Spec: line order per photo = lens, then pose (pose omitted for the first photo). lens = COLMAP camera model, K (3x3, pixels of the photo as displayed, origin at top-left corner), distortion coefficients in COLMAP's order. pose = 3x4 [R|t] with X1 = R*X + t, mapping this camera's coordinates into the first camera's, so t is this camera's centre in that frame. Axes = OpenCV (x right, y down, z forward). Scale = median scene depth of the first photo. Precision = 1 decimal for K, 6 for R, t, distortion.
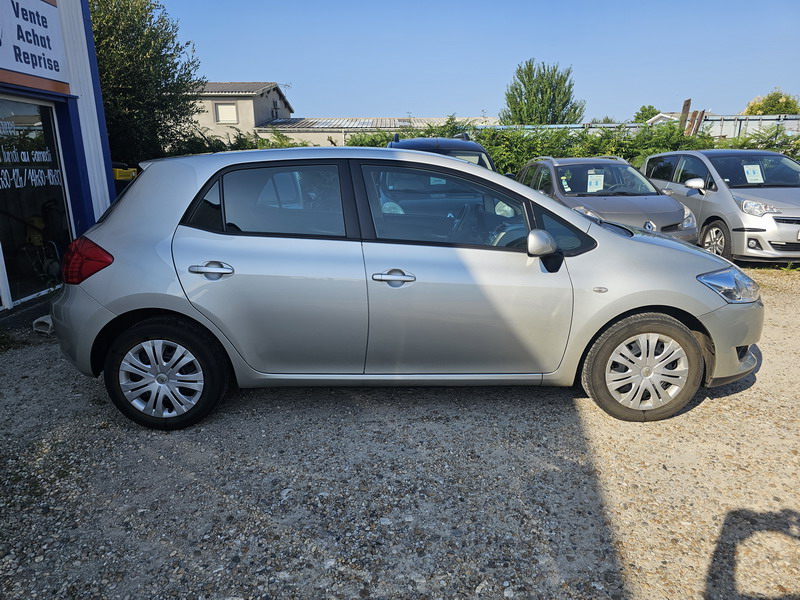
lens RADIAL K [[532.3, 0, 400.0], [0, 532.3, 300.0], [0, 0, 1]] dist [0.002323, -0.003737]
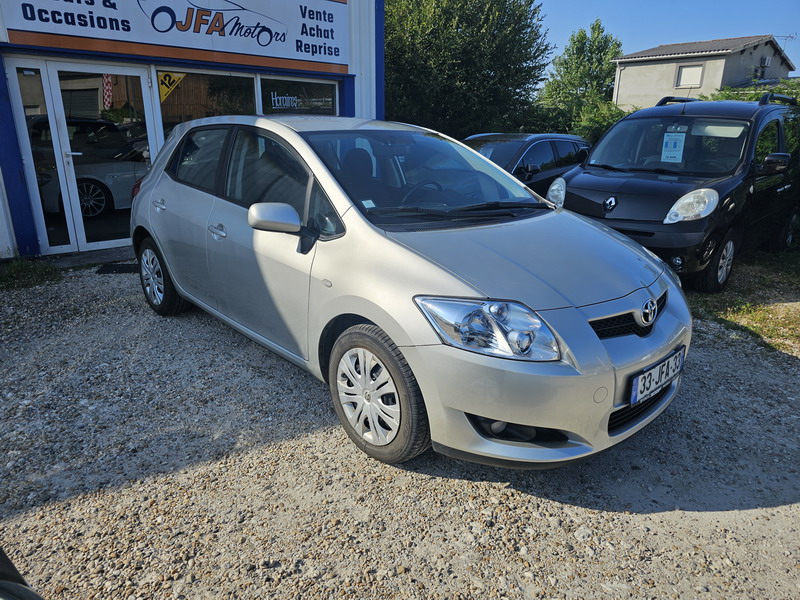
lens RADIAL K [[524.6, 0, 388.3], [0, 524.6, 296.1], [0, 0, 1]] dist [0.017344, -0.002142]
pose [[0.679478, 0.240173, -0.693272, 0.509913], [-0.203951, 0.969492, 0.135973, -0.066229], [0.704779, 0.049003, 0.707733, 0.223876]]
